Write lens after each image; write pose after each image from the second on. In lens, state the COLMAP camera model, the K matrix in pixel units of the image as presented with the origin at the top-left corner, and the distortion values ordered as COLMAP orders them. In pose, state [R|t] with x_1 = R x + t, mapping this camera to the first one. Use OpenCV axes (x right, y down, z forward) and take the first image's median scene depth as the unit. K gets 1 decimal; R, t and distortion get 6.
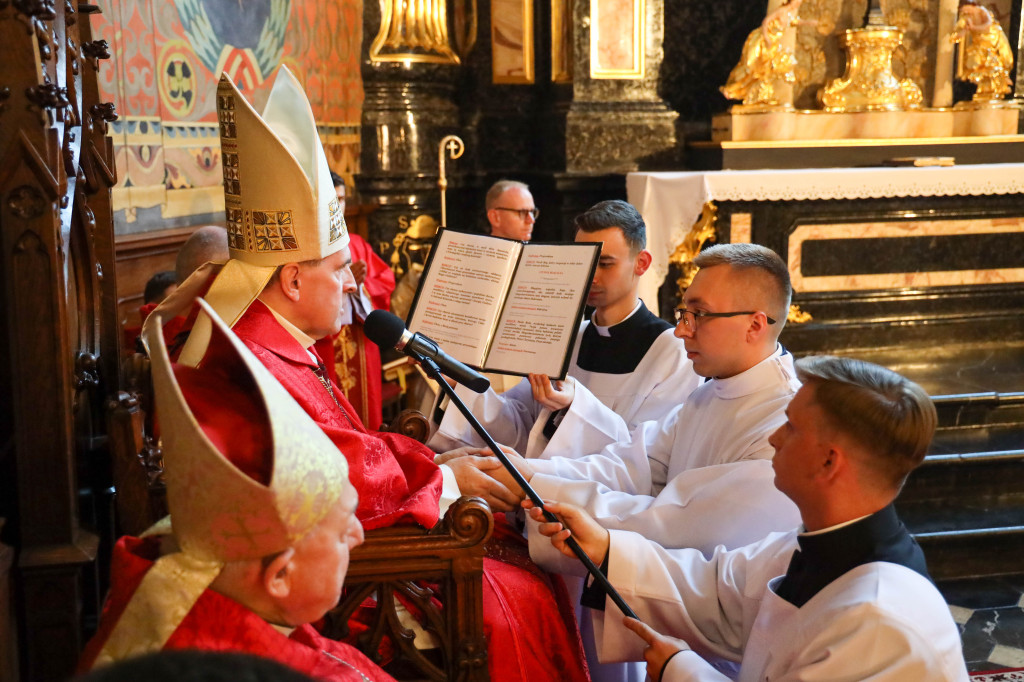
lens RADIAL K [[1056.3, 0, 509.7], [0, 1056.3, 337.4], [0, 0, 1]] dist [0.045610, 0.014292]
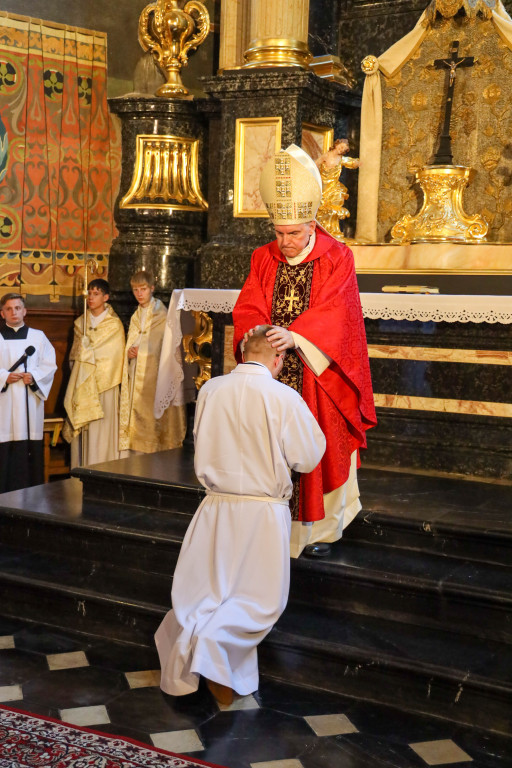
lens RADIAL K [[792.2, 0, 256.9], [0, 792.2, 399.4], [0, 0, 1]] dist [0.045610, 0.014292]
pose [[0.811264, 0.110656, -0.574113, 0.707045], [-0.136873, 0.990585, -0.002483, -0.035174], [0.568433, 0.080595, 0.818773, 0.280369]]
